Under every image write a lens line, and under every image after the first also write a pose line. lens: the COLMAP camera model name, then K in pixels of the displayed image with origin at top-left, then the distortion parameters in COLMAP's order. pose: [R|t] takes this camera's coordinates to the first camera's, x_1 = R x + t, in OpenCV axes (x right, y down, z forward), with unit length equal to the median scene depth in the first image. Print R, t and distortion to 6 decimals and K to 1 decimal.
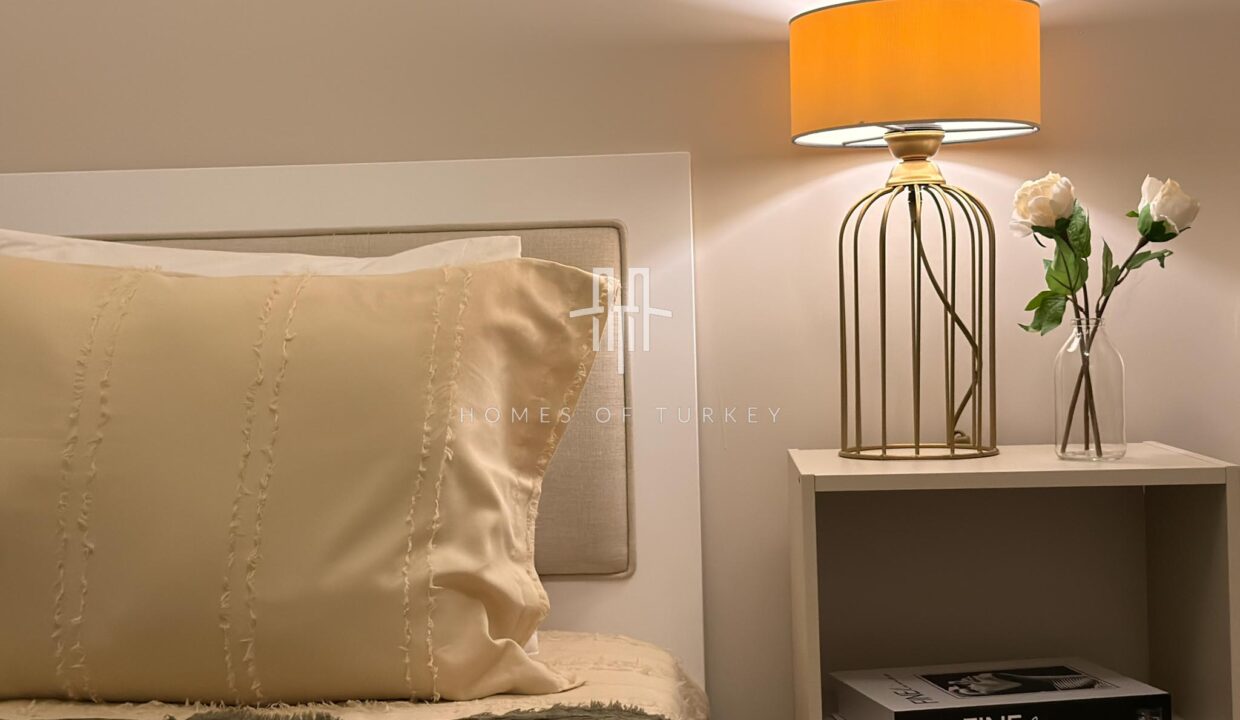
lens RADIAL K [[1721.8, 0, 614.9], [0, 1721.8, 356.5], [0, 0, 1]] dist [0.103588, 0.000000]
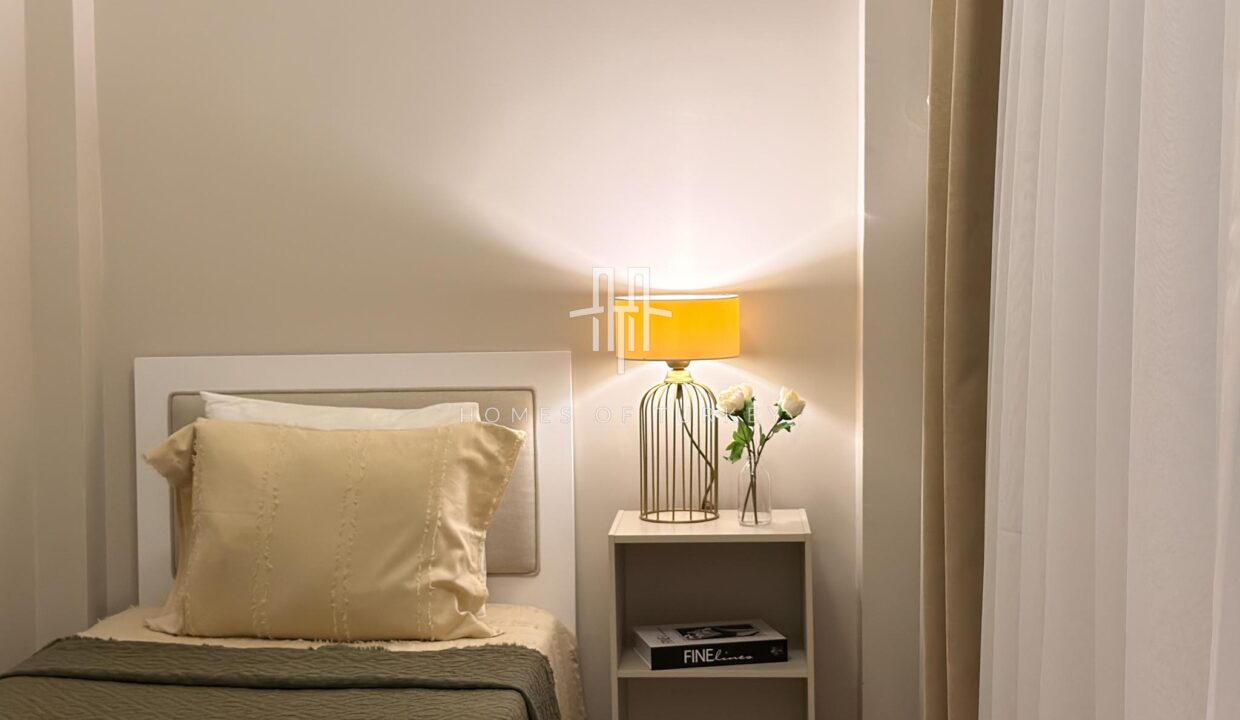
lens RADIAL K [[1721.8, 0, 622.2], [0, 1721.8, 363.1], [0, 0, 1]] dist [0.103588, 0.000000]
pose [[0.999937, 0.008649, -0.007093, 0.132540], [-0.008295, 0.998788, 0.048512, -0.230679], [0.007504, -0.048451, 0.998797, -1.030174]]
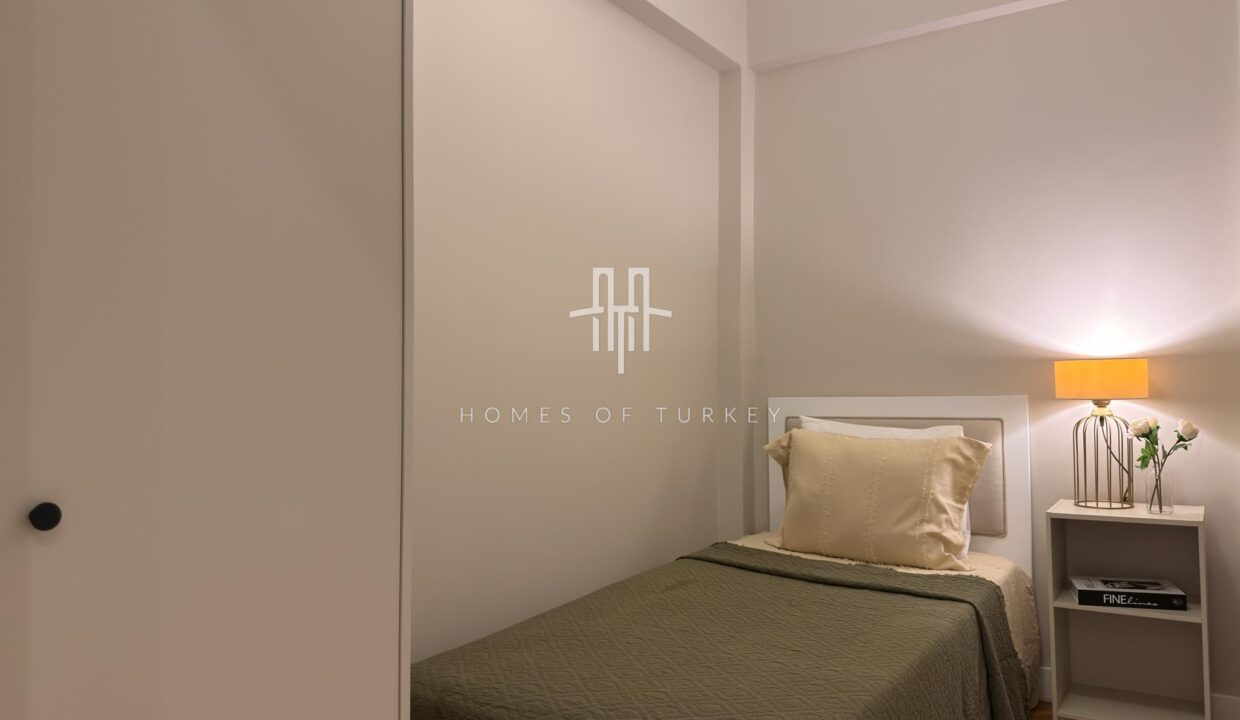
lens RADIAL K [[875.1, 0, 626.1], [0, 875.1, 366.0], [0, 0, 1]] dist [0.072936, -0.105803]
pose [[0.861239, -0.000851, -0.508199, 0.261349], [-0.009724, 0.999788, -0.018153, -0.158711], [0.508107, 0.020576, 0.861048, -0.786935]]
